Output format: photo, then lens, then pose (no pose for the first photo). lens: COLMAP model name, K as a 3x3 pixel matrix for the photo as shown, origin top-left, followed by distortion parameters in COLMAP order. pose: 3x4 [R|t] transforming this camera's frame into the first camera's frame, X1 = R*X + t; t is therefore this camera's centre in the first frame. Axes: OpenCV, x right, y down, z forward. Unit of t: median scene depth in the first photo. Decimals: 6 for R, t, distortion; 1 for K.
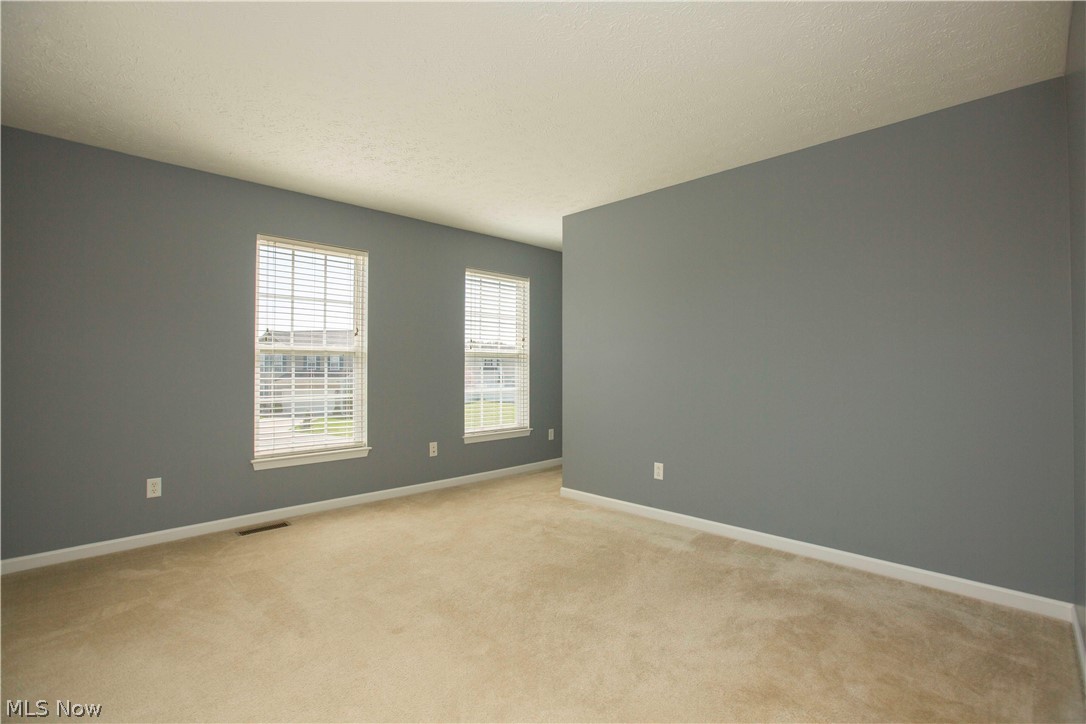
lens RADIAL K [[501.0, 0, 547.1], [0, 501.0, 358.3], [0, 0, 1]] dist [-0.051265, 0.022097]
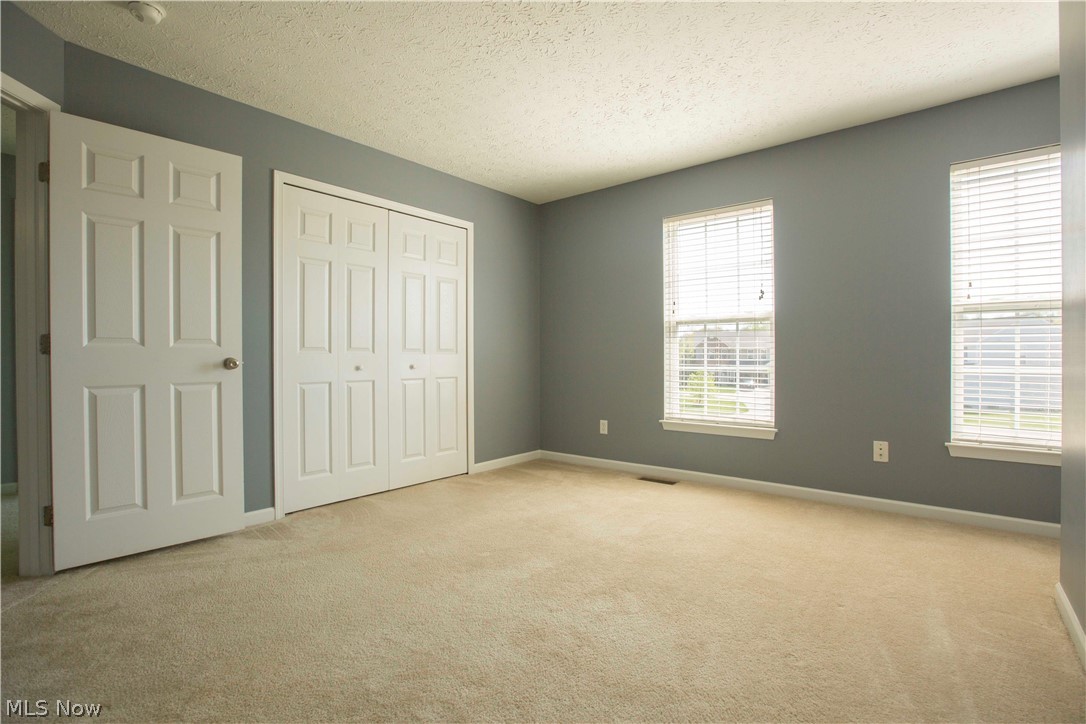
lens RADIAL K [[501.0, 0, 547.1], [0, 501.0, 358.3], [0, 0, 1]] dist [-0.051265, 0.022097]
pose [[0.081377, 0.019715, -0.996488, 0.391062], [0.043250, 0.998793, 0.023293, 0.016571], [0.995745, -0.044994, 0.080426, 0.461832]]
